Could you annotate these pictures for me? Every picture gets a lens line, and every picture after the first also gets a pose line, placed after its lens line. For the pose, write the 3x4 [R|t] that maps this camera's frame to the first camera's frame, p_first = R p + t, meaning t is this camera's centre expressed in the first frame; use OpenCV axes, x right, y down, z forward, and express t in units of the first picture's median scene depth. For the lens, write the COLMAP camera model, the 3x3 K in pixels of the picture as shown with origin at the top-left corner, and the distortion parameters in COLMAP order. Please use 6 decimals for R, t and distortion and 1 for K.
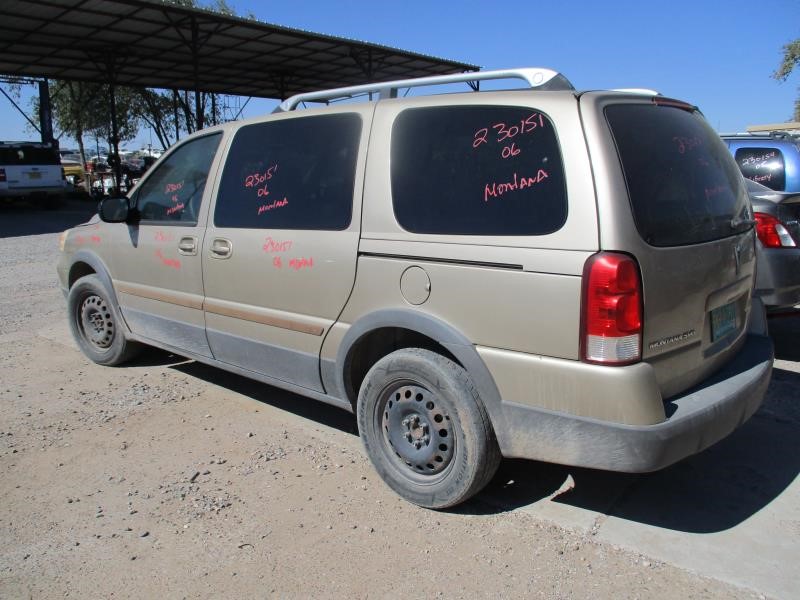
lens RADIAL K [[662.4, 0, 400.0], [0, 662.4, 300.0], [0, 0, 1]] dist [-0.000140, -0.002798]
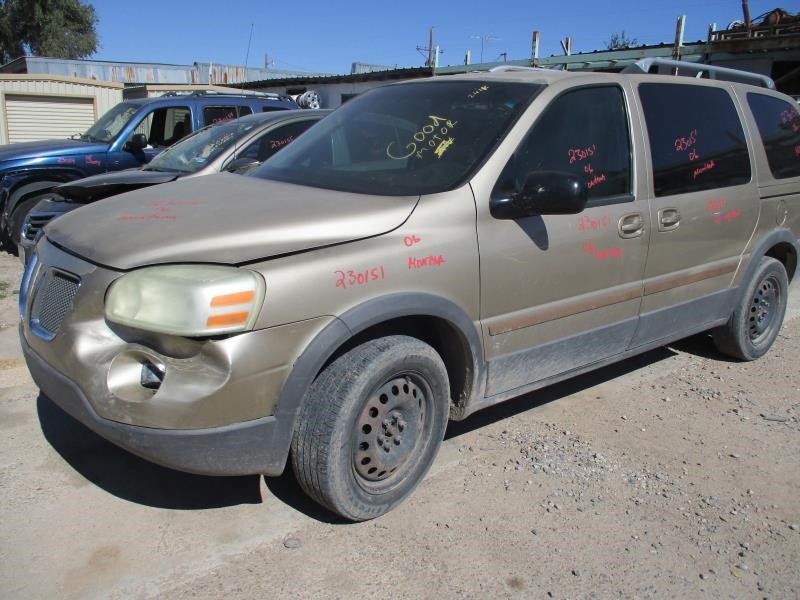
lens RADIAL K [[685.1, 0, 400.0], [0, 685.1, 300.0], [0, 0, 1]] dist [-0.001256, -0.002136]
pose [[0.132954, -0.240695, 0.961452, -1.229881], [0.154539, 0.963233, 0.219771, -0.231085], [-0.979000, 0.119362, 0.165262, 1.193132]]
